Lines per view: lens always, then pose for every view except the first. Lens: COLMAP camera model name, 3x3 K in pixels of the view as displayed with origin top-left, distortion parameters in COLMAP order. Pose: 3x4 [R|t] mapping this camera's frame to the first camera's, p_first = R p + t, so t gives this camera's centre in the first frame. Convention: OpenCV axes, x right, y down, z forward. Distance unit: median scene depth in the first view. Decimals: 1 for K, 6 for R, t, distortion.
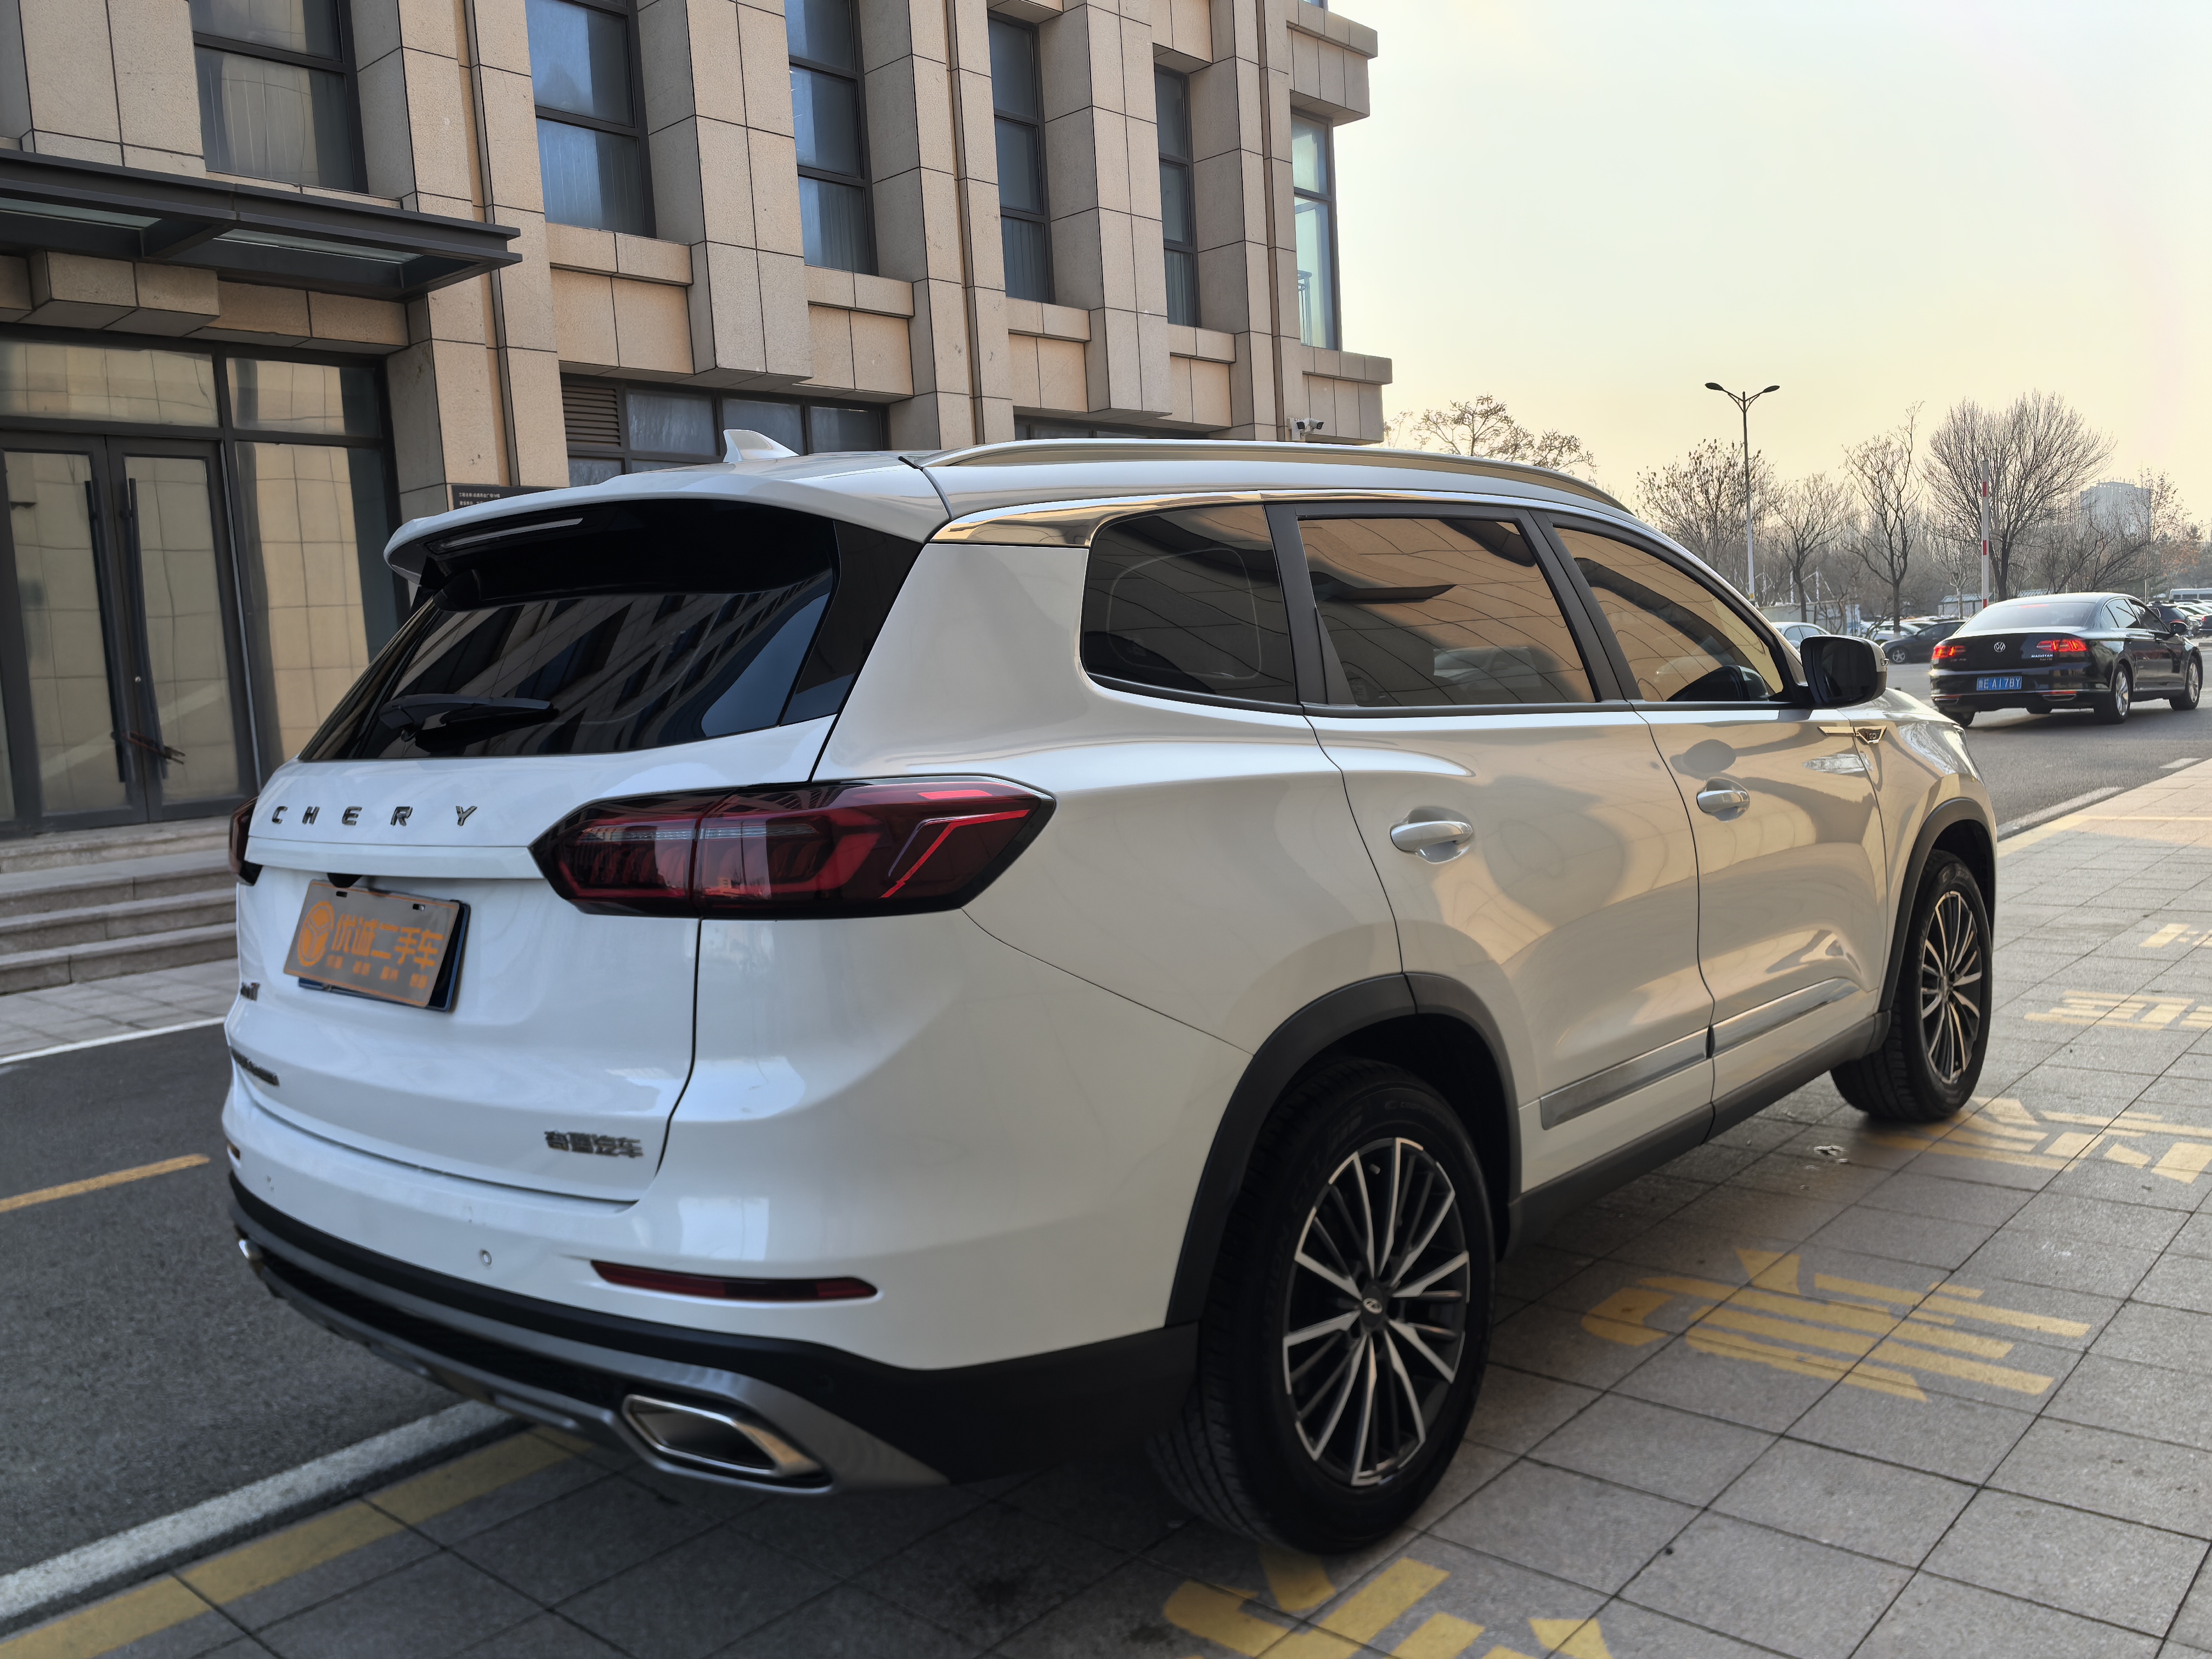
lens RADIAL K [[1751.1, 0, 1115.1], [0, 1751.1, 830.7], [0, 0, 1]] dist [0.046743, -0.060420]
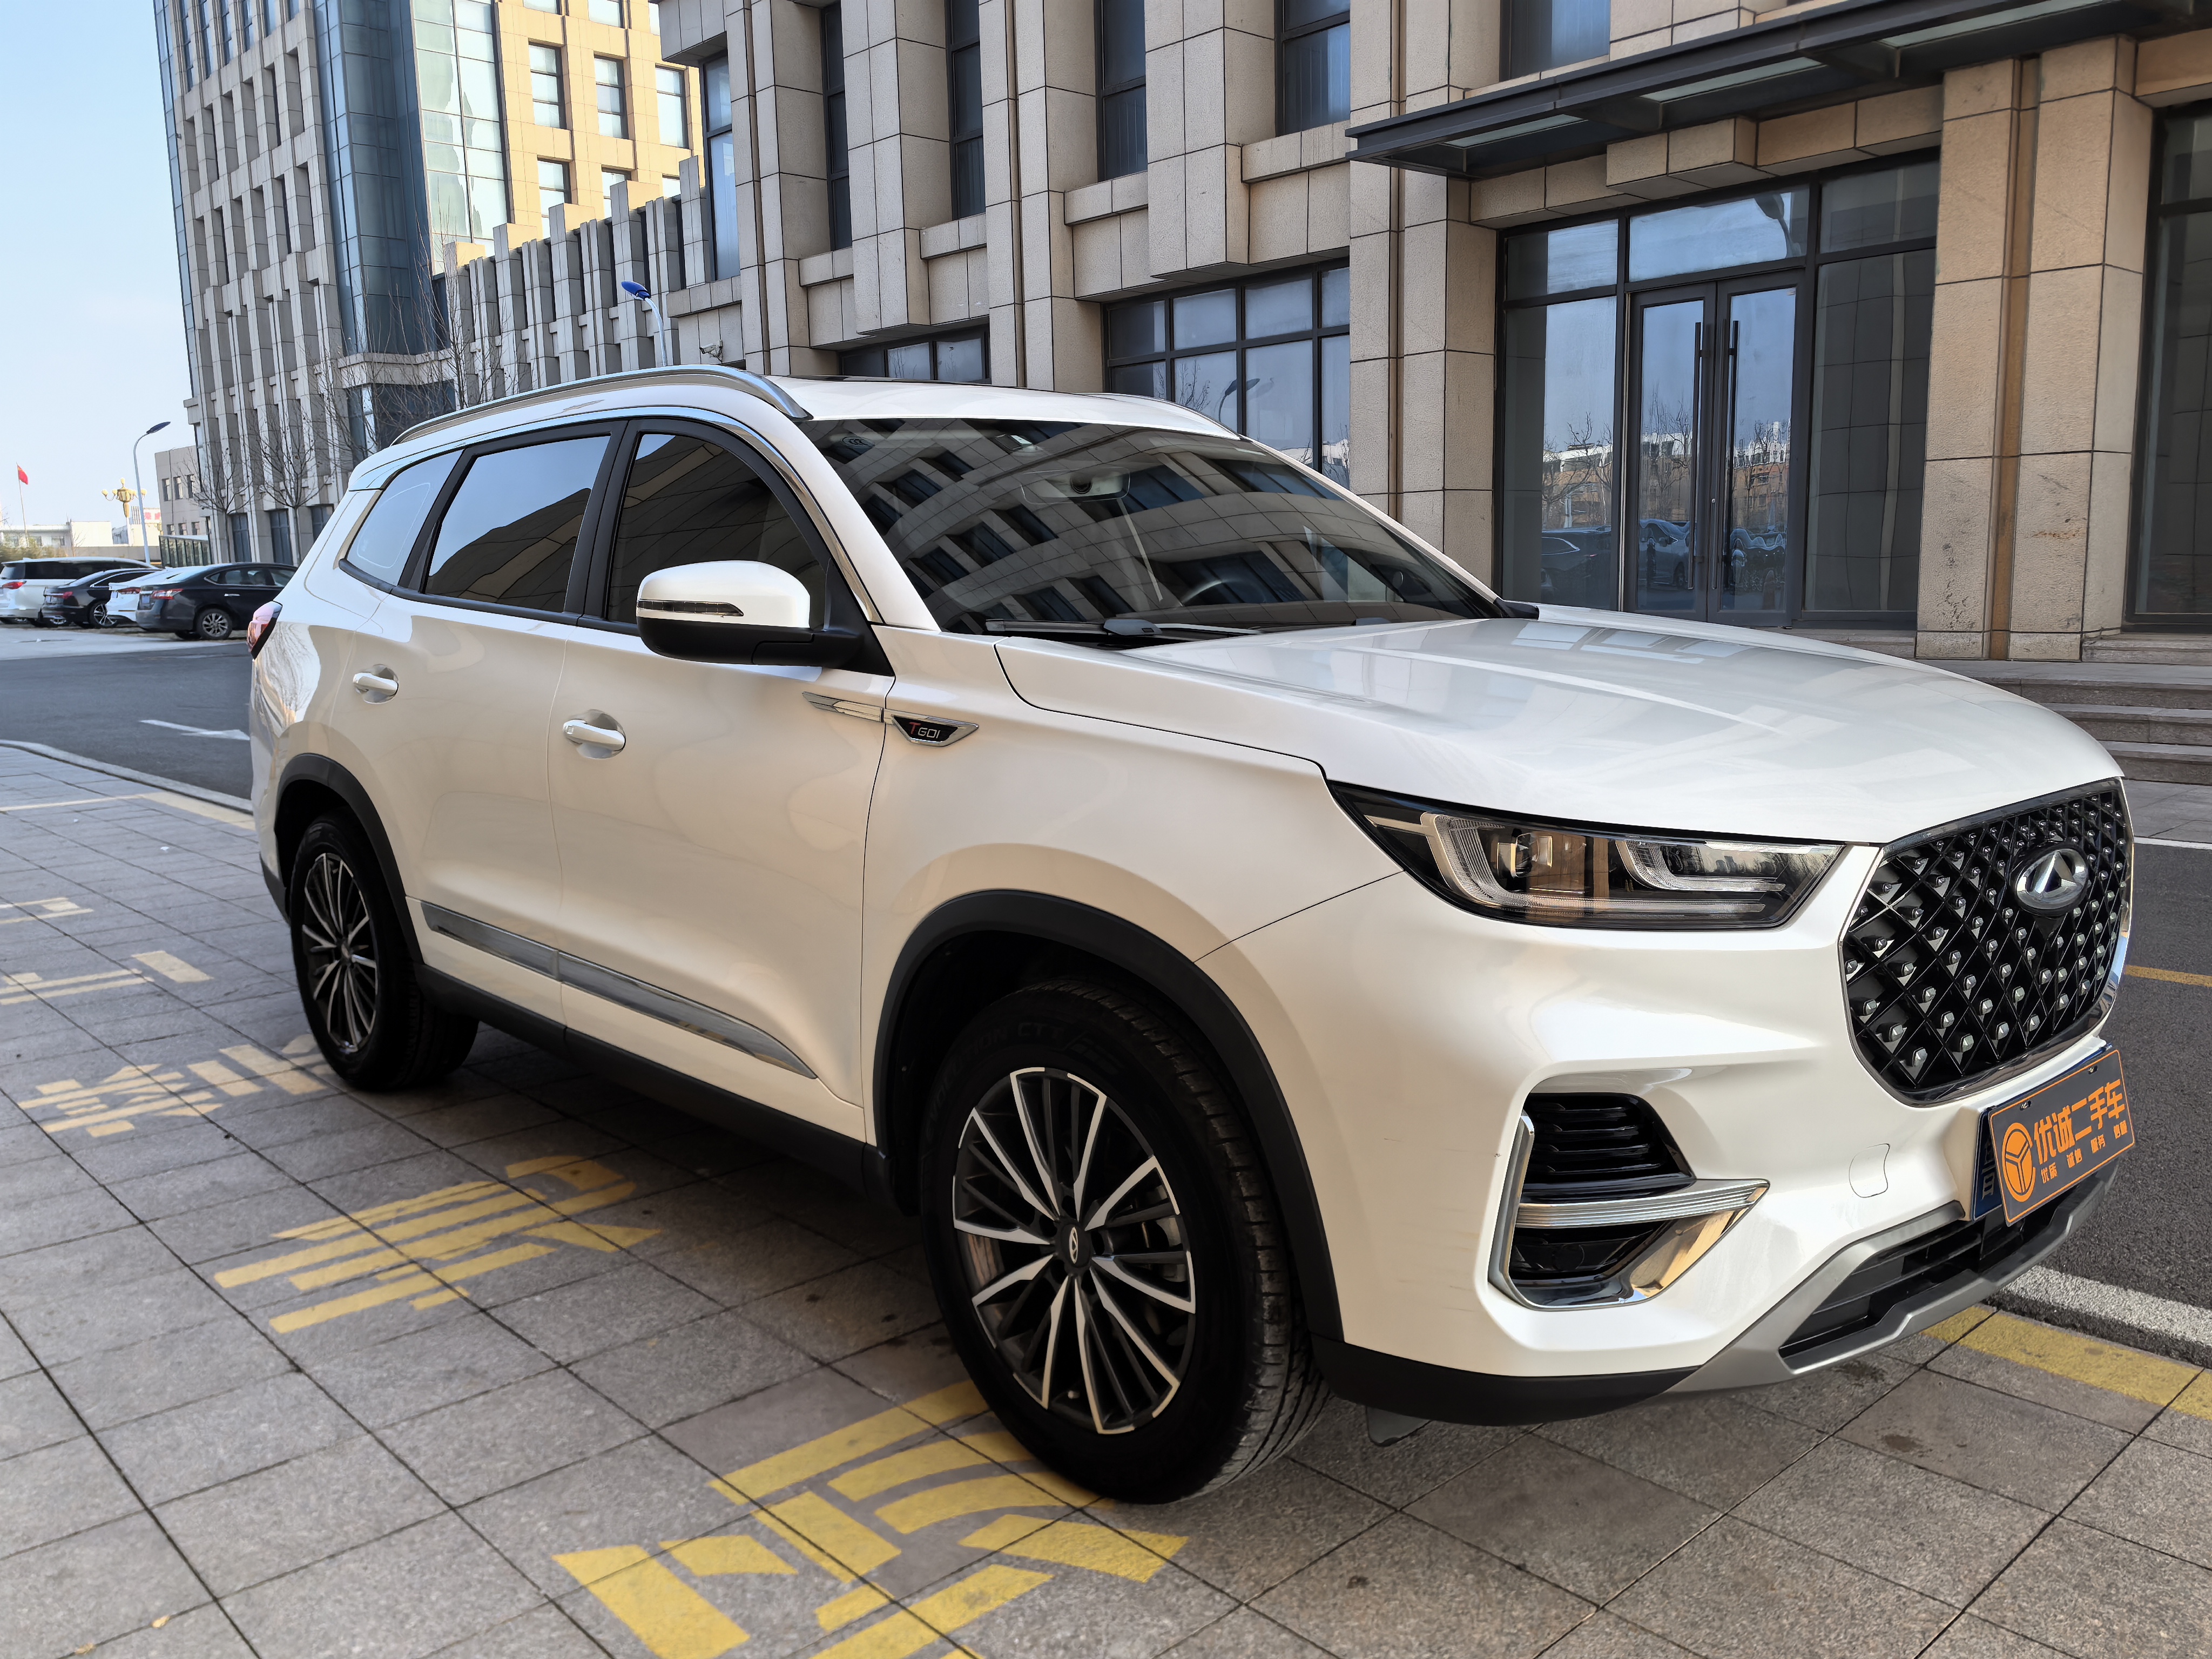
lens RADIAL K [[1751.1, 0, 1120.7], [0, 1751.1, 822.9], [0, 0, 1]] dist [0.046743, -0.060420]
pose [[-0.087414, 0.216538, -0.972353, 1.305000], [-0.068227, 0.972496, 0.222703, -0.212593], [0.993833, 0.085809, -0.070236, 1.418322]]
